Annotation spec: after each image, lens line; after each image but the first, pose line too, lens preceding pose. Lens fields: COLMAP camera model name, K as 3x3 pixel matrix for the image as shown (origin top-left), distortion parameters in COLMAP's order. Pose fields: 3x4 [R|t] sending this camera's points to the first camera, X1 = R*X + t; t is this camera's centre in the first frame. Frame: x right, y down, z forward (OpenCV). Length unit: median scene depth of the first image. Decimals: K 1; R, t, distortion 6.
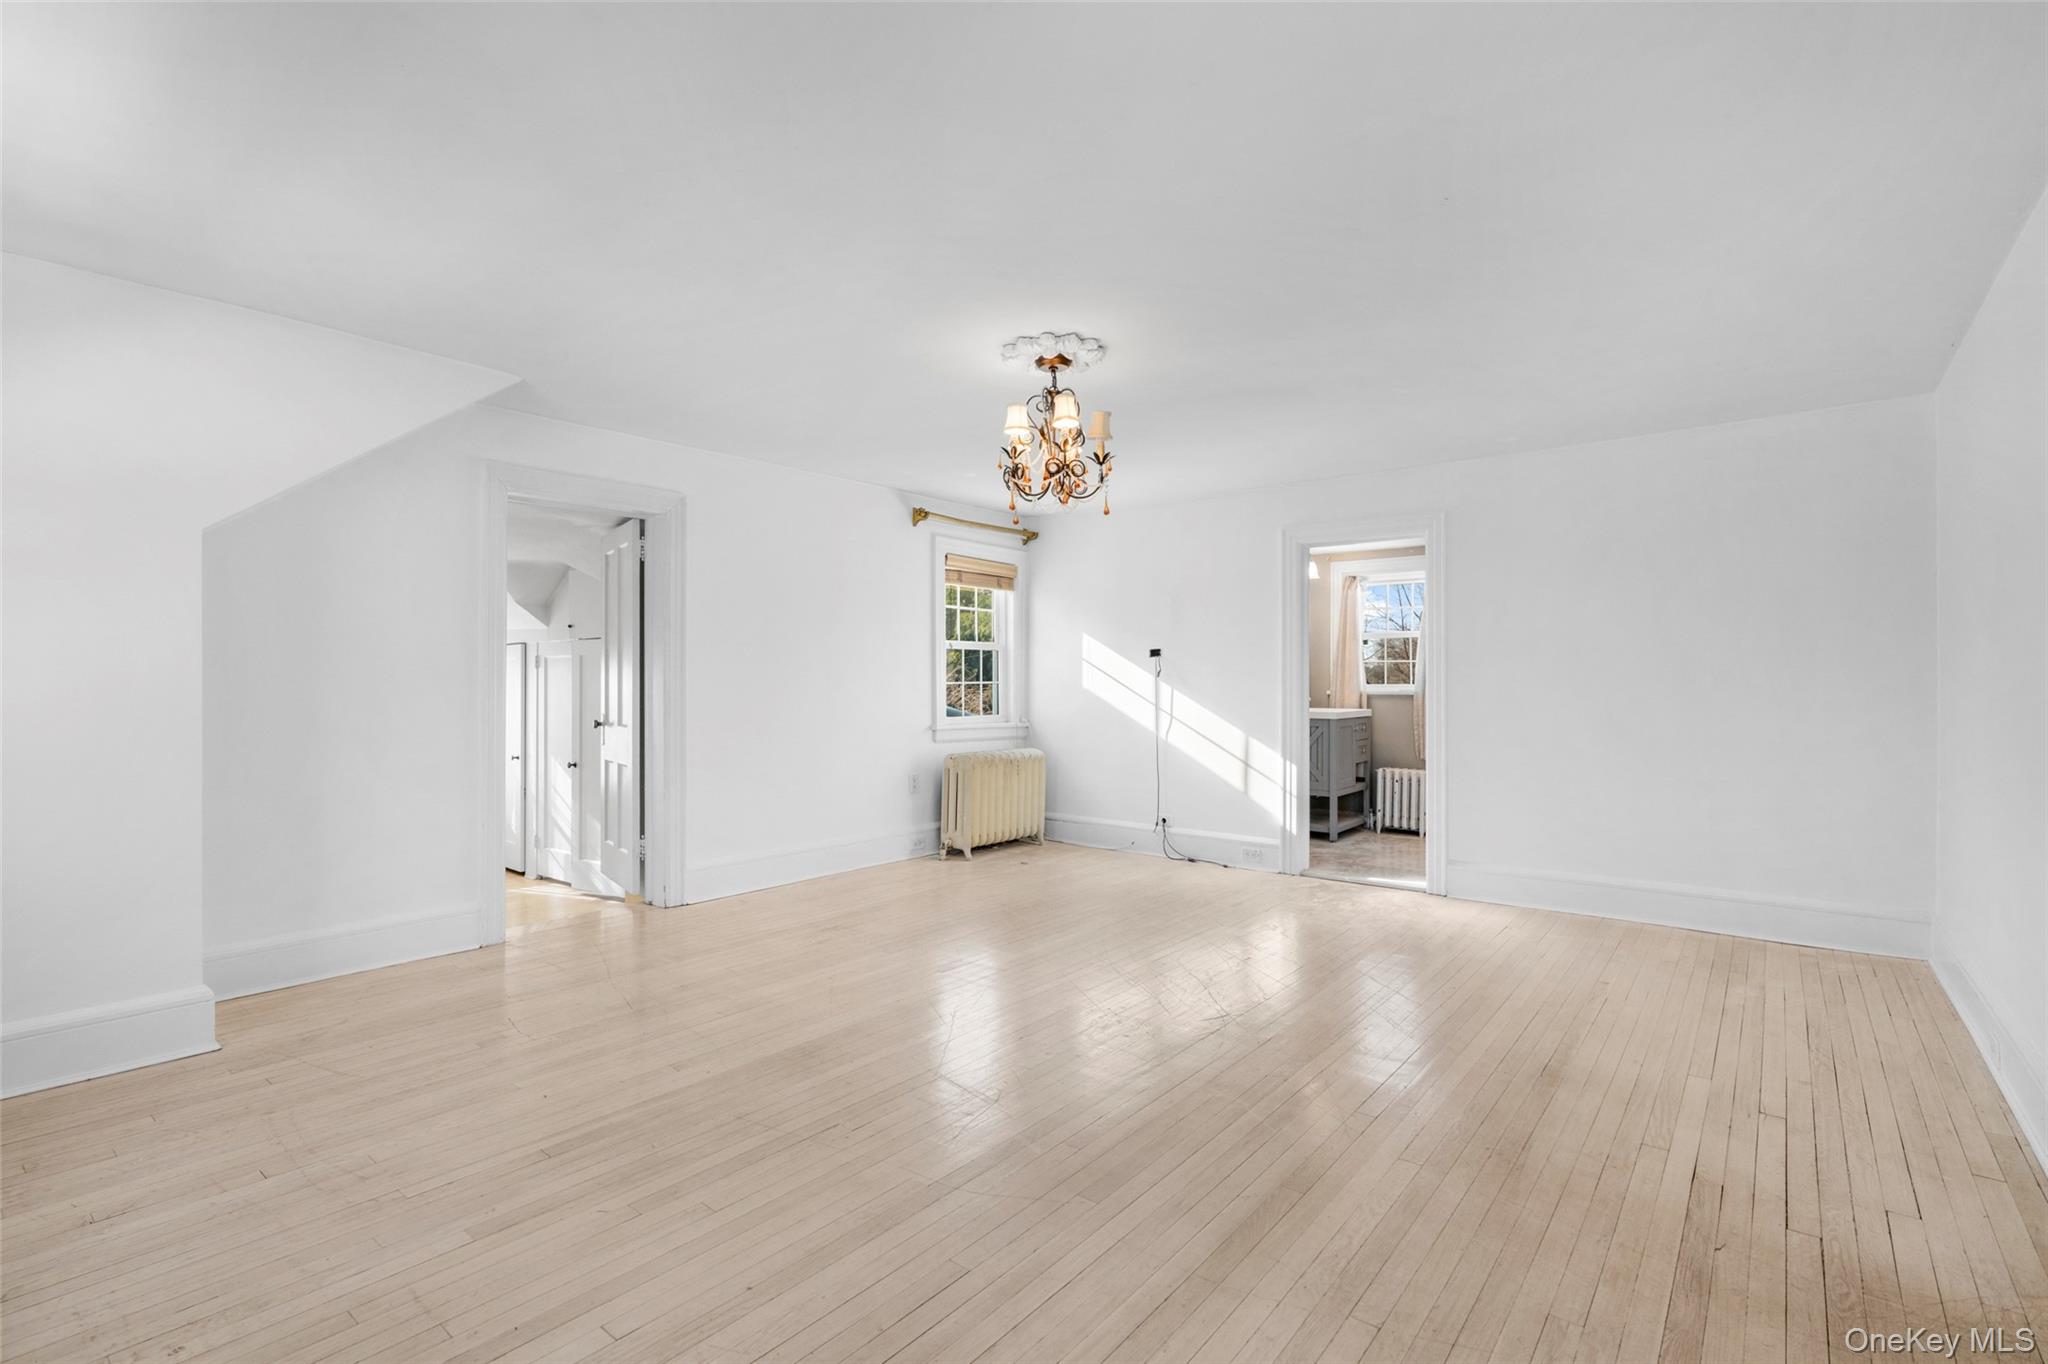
lens RADIAL K [[944.0, 0, 1014.4], [0, 944.0, 681.5], [0, 0, 1]] dist [-0.007101, 0.002082]
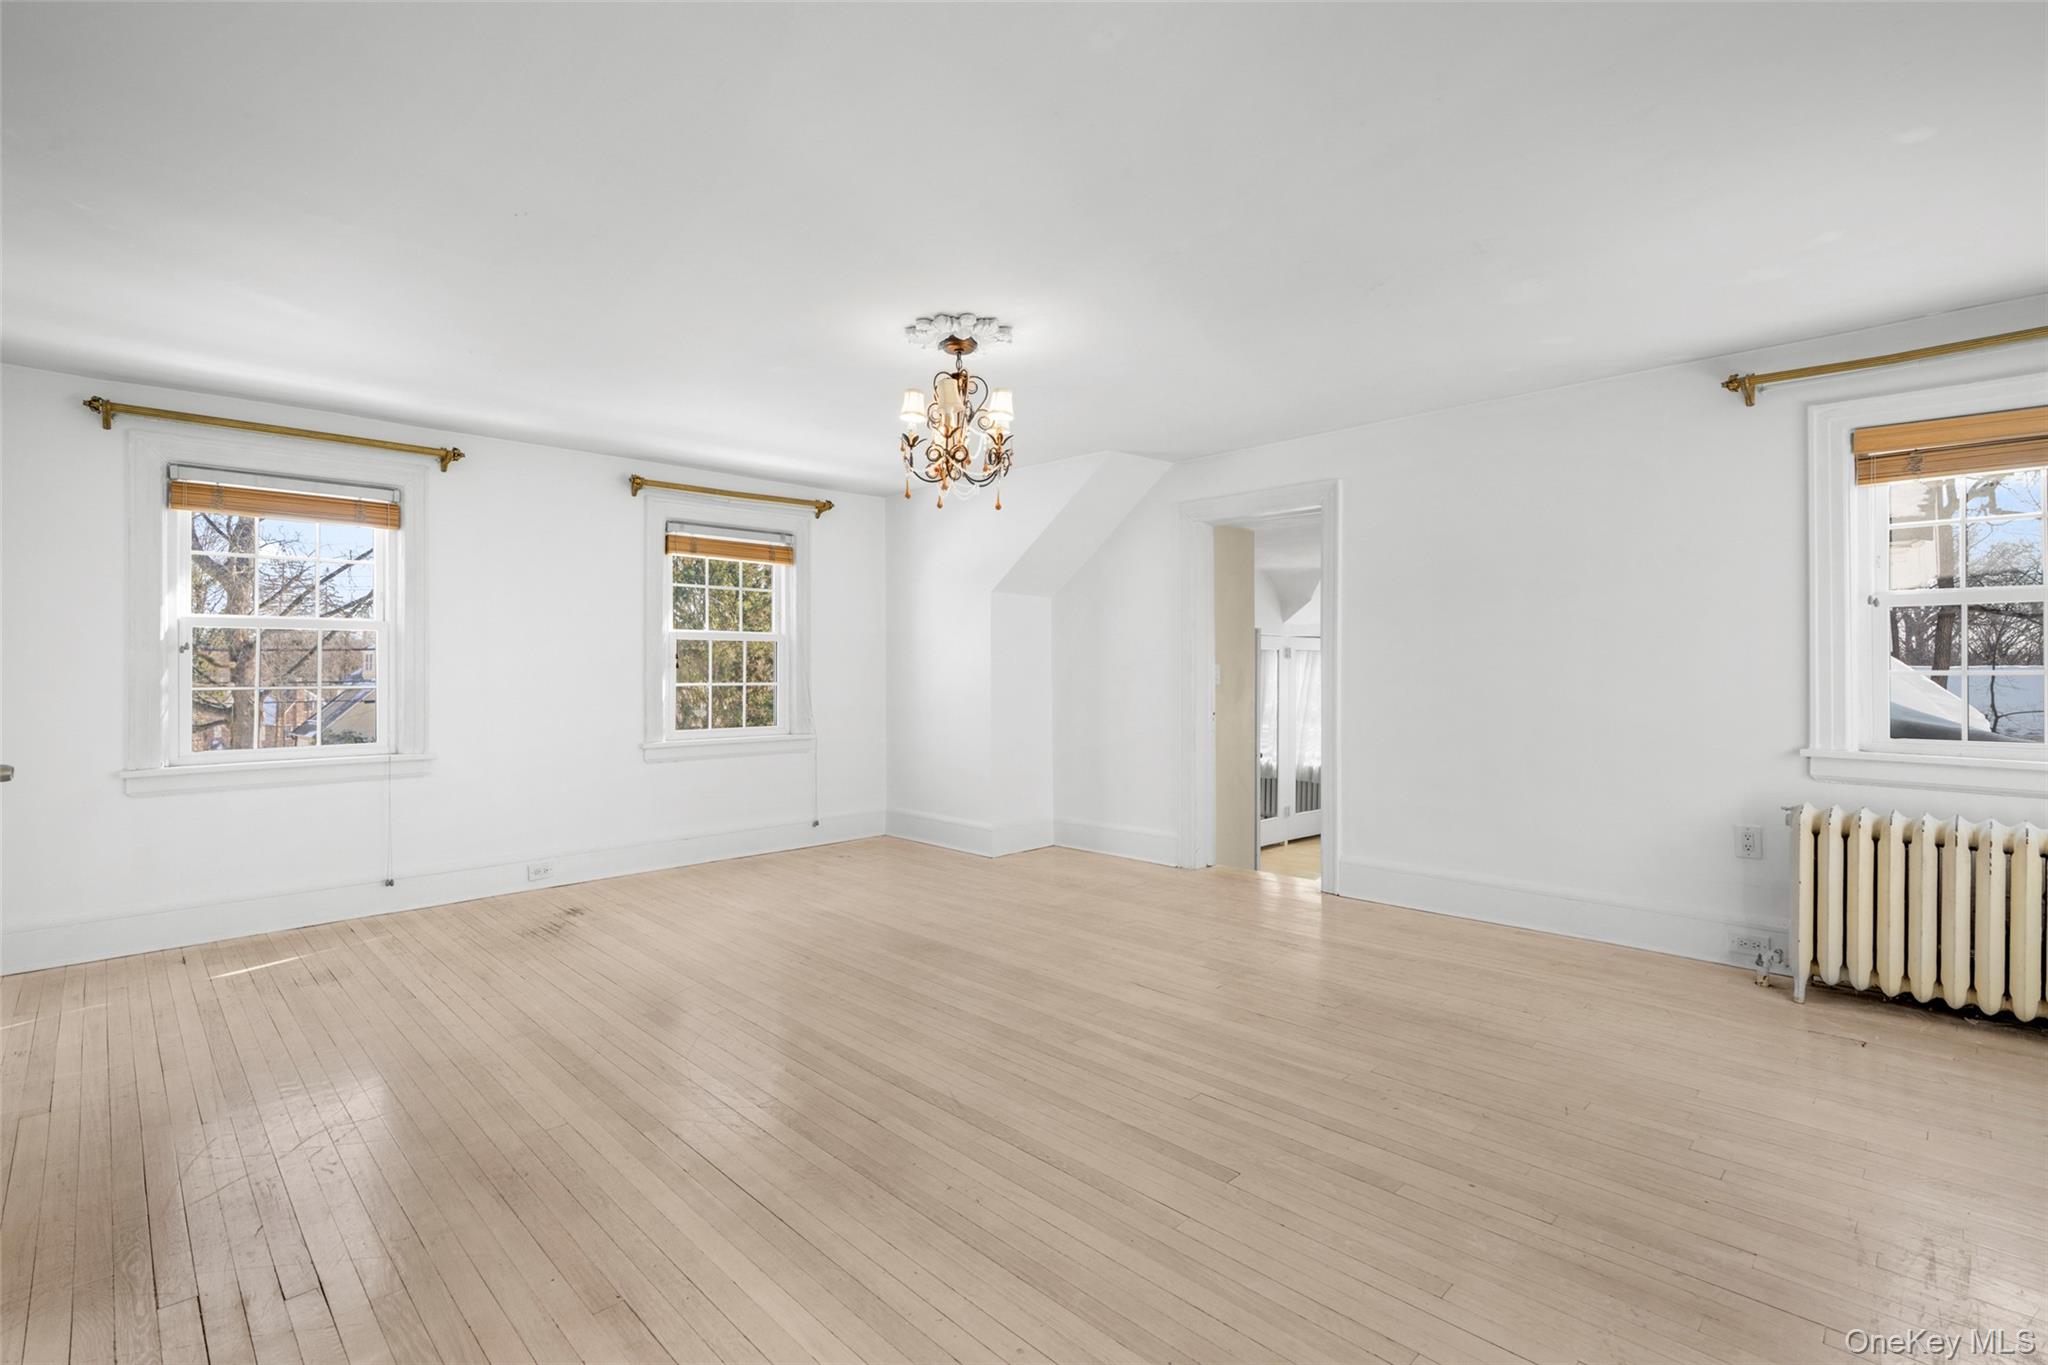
lens RADIAL K [[944.0, 0, 1008.7], [0, 944.0, 677.5], [0, 0, 1]] dist [-0.007101, 0.002082]
pose [[-0.113870, 0.008296, -0.993461, 1.219405], [0.001189, 0.999966, 0.008214, 0.001126], [0.993495, -0.000246, -0.113876, 1.409612]]
